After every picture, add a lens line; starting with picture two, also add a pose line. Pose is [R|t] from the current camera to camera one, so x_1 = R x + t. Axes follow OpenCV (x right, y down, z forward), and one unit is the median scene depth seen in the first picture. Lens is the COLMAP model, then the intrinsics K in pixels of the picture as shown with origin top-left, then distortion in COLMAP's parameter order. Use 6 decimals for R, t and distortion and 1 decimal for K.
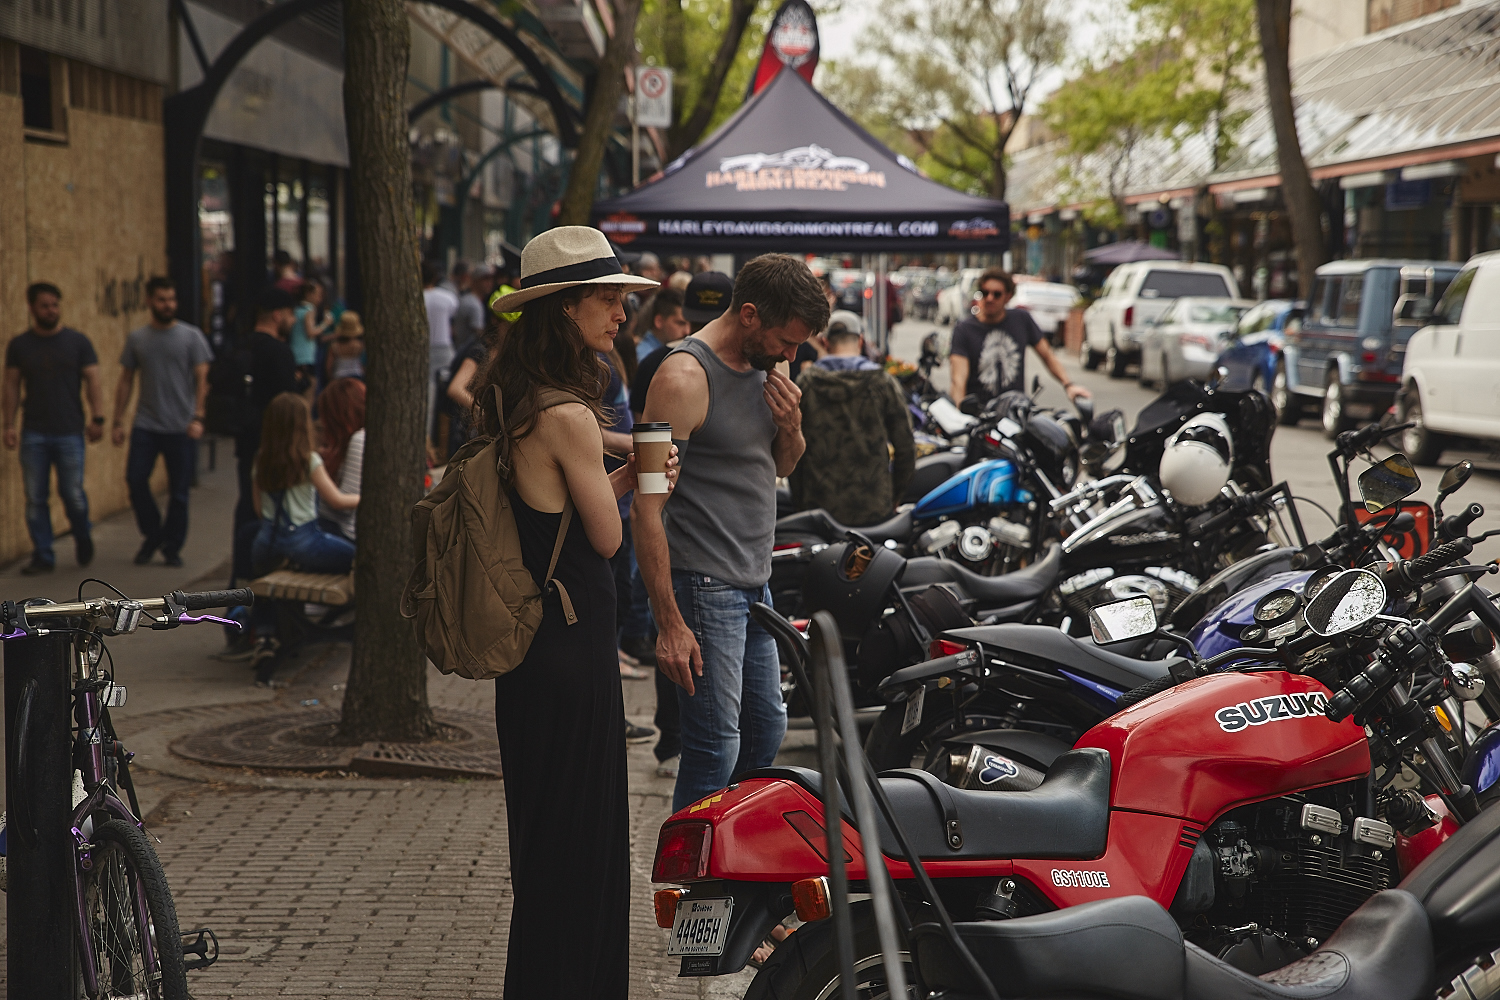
lens RADIAL K [[2783.8, 0, 745.7], [0, 2783.8, 505.7], [0, 0, 1]] dist [0.148260, 0.000000]
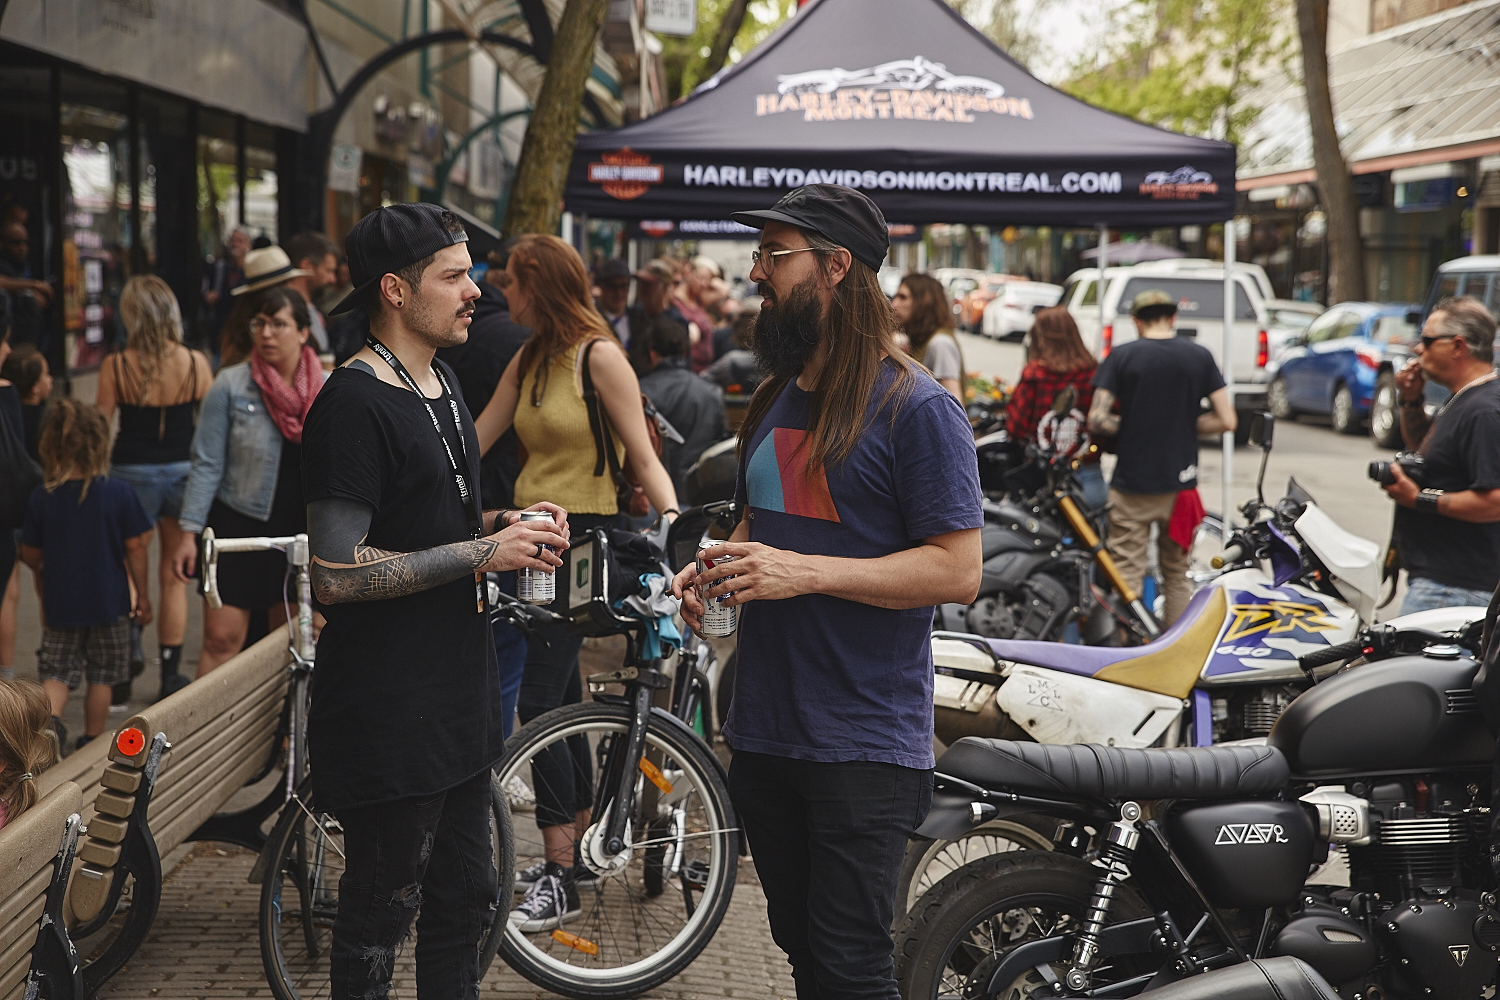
lens RADIAL K [[2489.8, 0, 755.2], [0, 2489.8, 493.1], [0, 0, 1]] dist [0.172487, 0.000000]
pose [[0.999812, 0.012013, 0.015232, -0.011436], [-0.012086, 0.999916, 0.004667, -0.015220], [-0.015174, -0.004851, 0.999873, 0.216725]]
